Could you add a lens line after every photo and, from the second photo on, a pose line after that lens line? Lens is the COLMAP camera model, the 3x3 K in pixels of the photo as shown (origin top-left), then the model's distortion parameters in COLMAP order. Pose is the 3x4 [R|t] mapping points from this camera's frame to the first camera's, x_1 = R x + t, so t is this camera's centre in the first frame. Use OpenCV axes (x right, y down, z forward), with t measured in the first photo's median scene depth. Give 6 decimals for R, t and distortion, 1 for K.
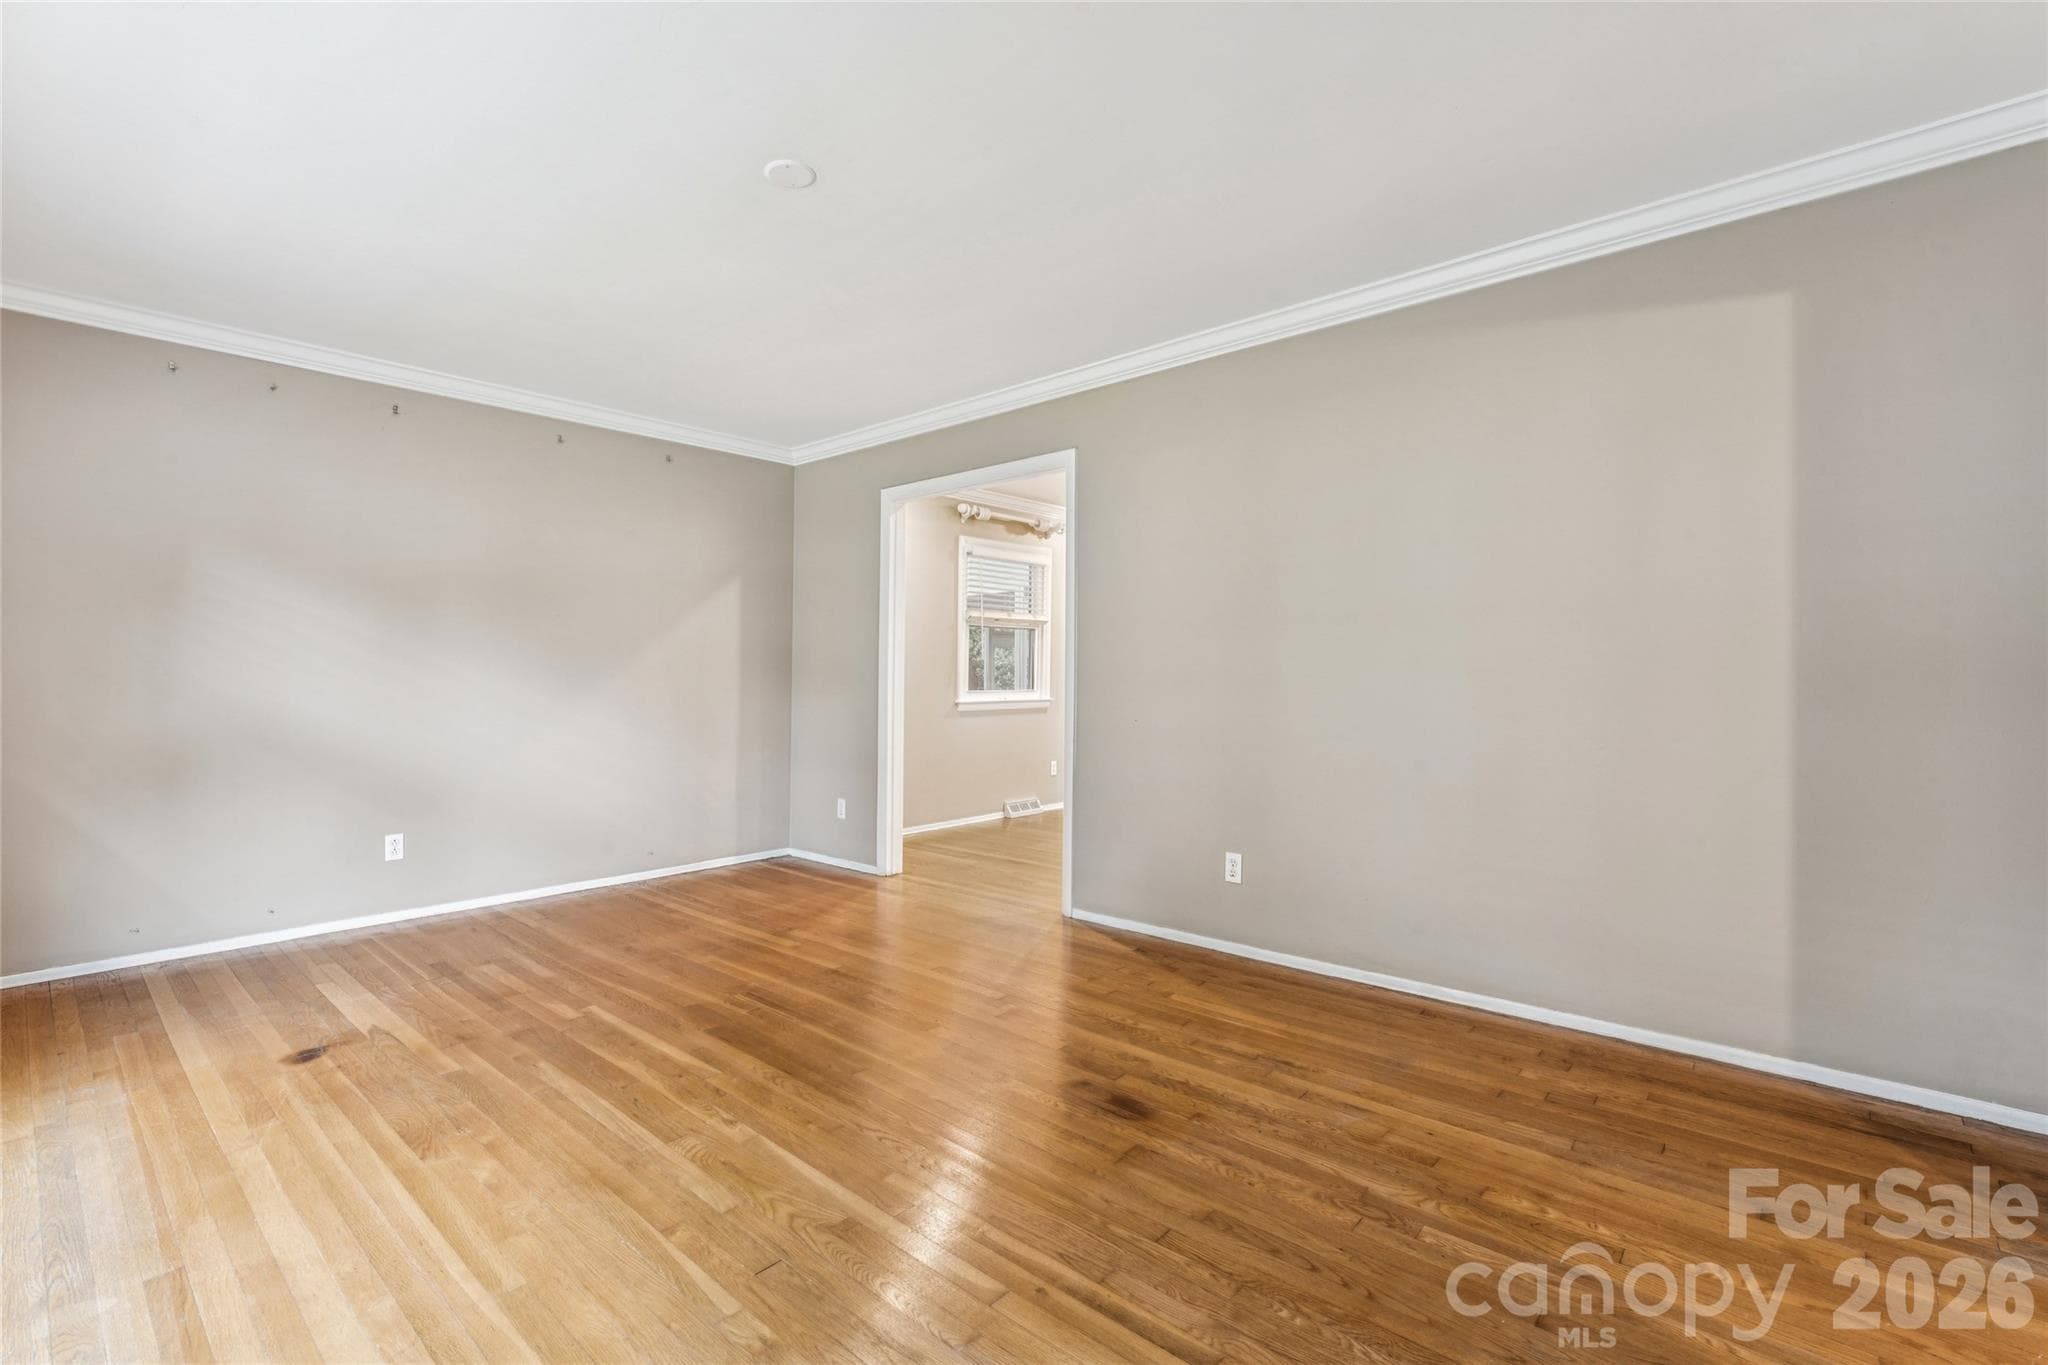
lens RADIAL K [[911.4, 0, 1018.6], [0, 911.4, 678.9], [0, 0, 1]] dist [-0.000394, 0.000147]
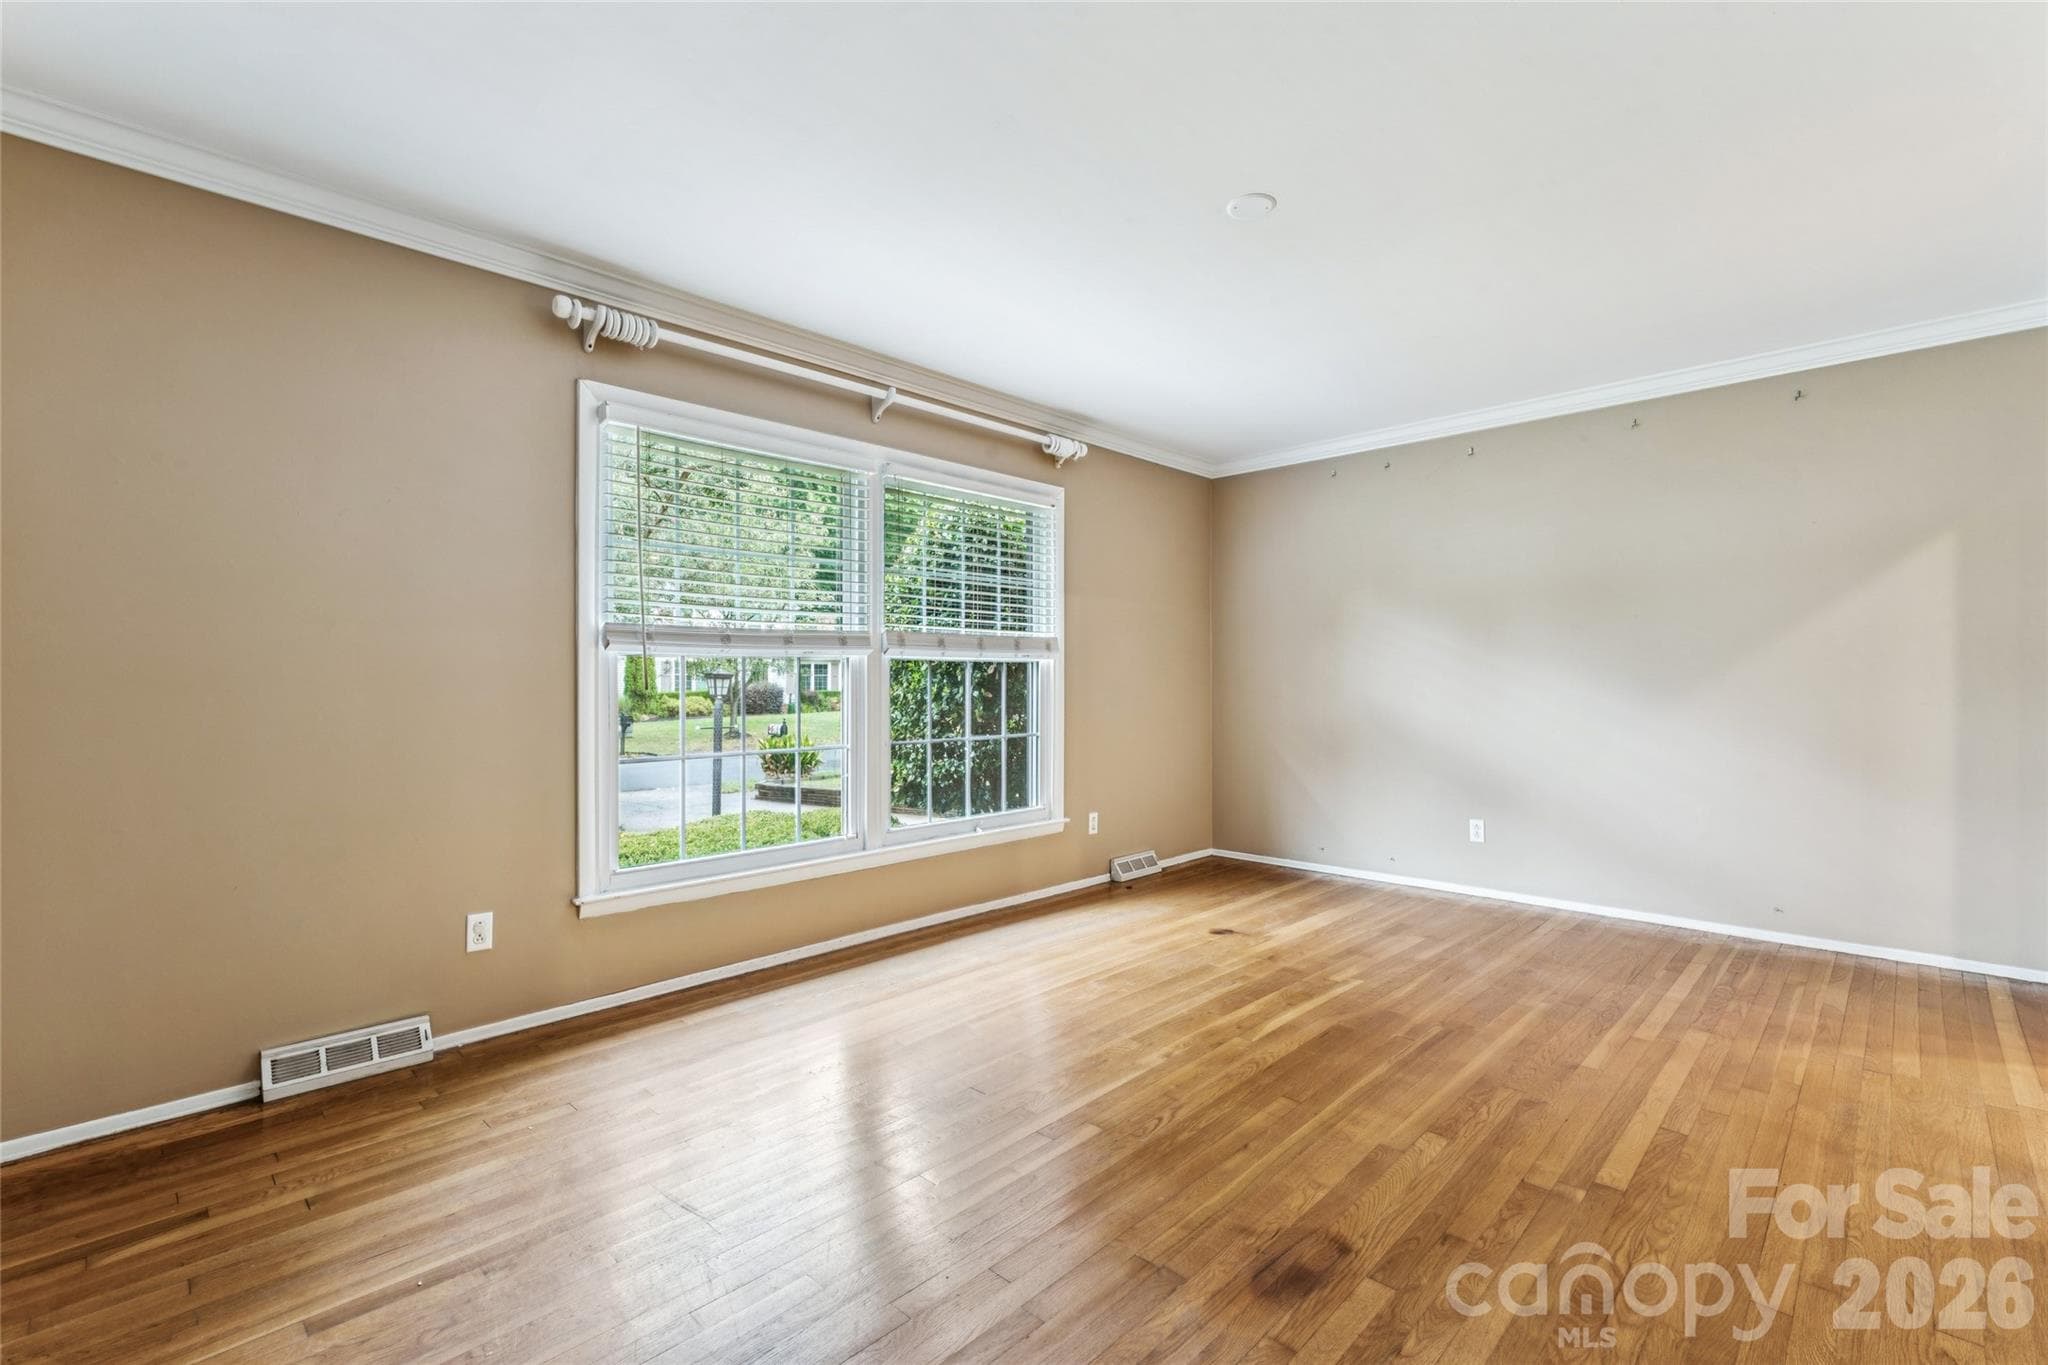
lens RADIAL K [[911.4, 0, 1018.6], [0, 911.4, 678.9], [0, 0, 1]] dist [-0.000394, 0.000147]
pose [[-0.044740, -0.004187, -0.998990, 0.696261], [-0.003701, 0.999985, -0.004026, -0.000448], [0.998992, 0.003517, -0.044755, 0.673553]]
